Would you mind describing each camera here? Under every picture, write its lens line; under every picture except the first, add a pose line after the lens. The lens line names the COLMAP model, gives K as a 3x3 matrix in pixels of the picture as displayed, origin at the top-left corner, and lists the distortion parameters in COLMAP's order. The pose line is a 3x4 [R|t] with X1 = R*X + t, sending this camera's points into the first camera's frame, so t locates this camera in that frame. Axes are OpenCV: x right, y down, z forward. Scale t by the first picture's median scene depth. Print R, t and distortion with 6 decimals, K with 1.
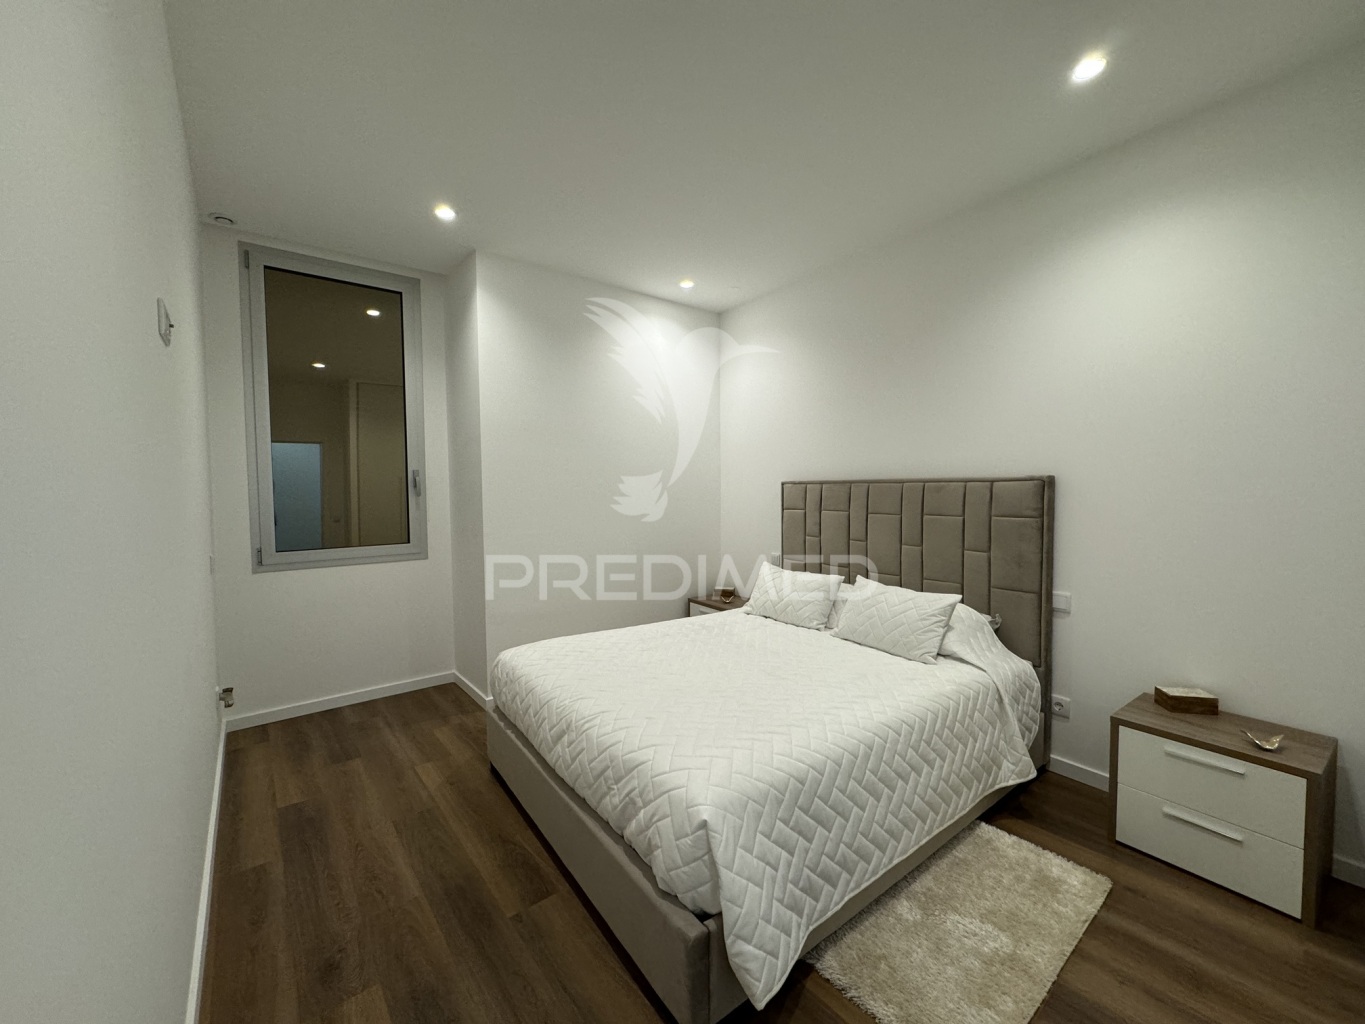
lens RADIAL K [[549.7, 0, 688.8], [0, 549.7, 515.0], [0, 0, 1]] dist [-0.003519, 0.000653]
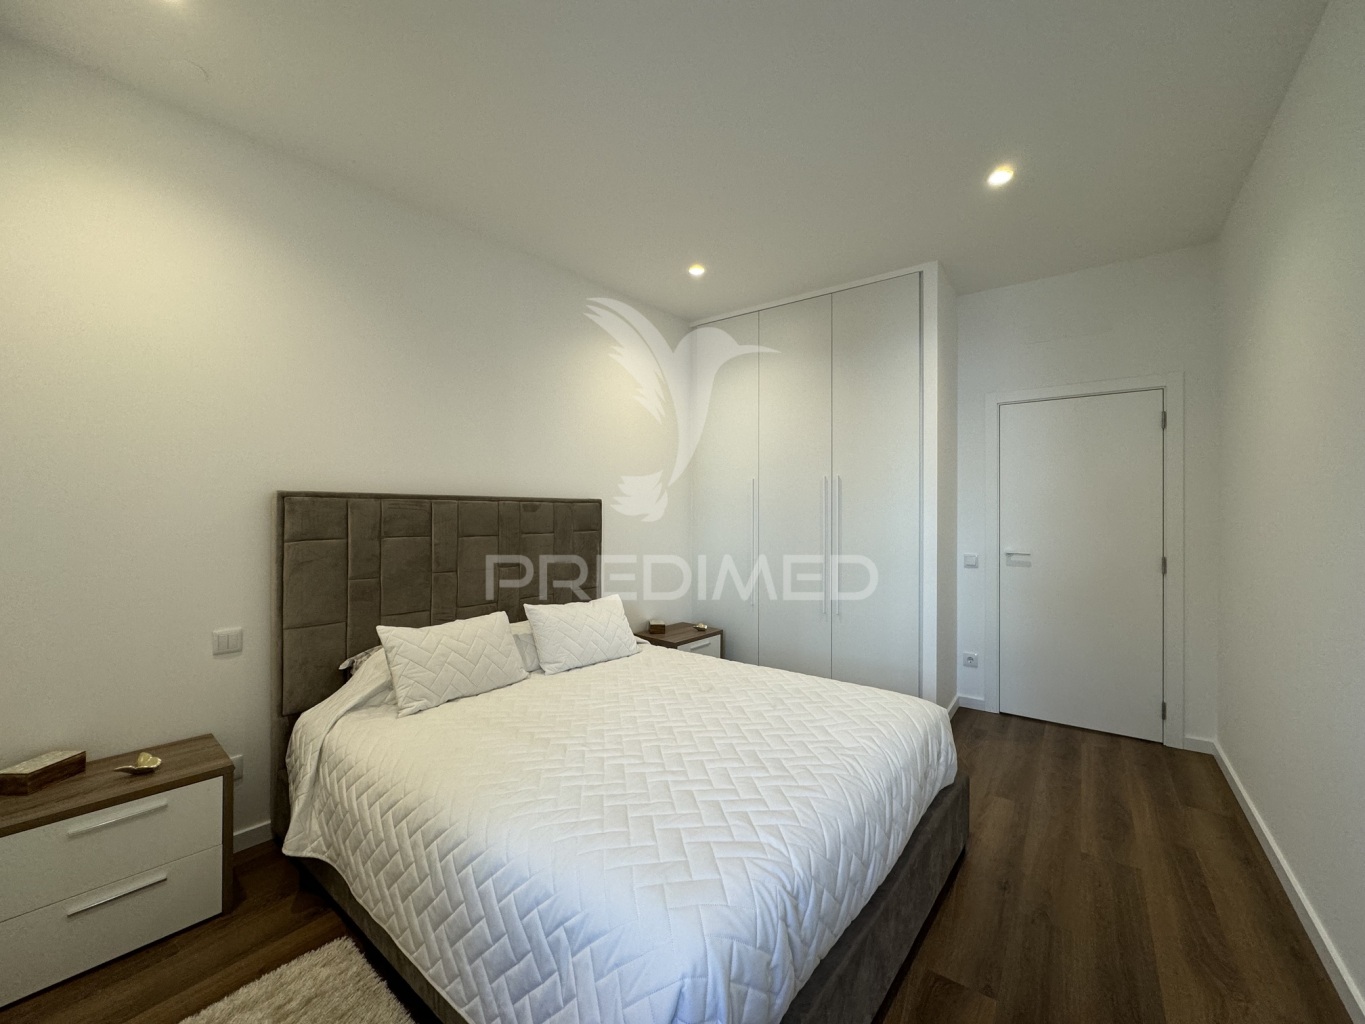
lens RADIAL K [[549.7, 0, 686.3], [0, 549.7, 510.0], [0, 0, 1]] dist [-0.003519, 0.000653]
pose [[-0.259566, 0.018901, 0.965540, -0.513721], [0.051758, 0.998644, -0.005635, -0.018590], [-0.964337, 0.048512, -0.260192, 0.817909]]
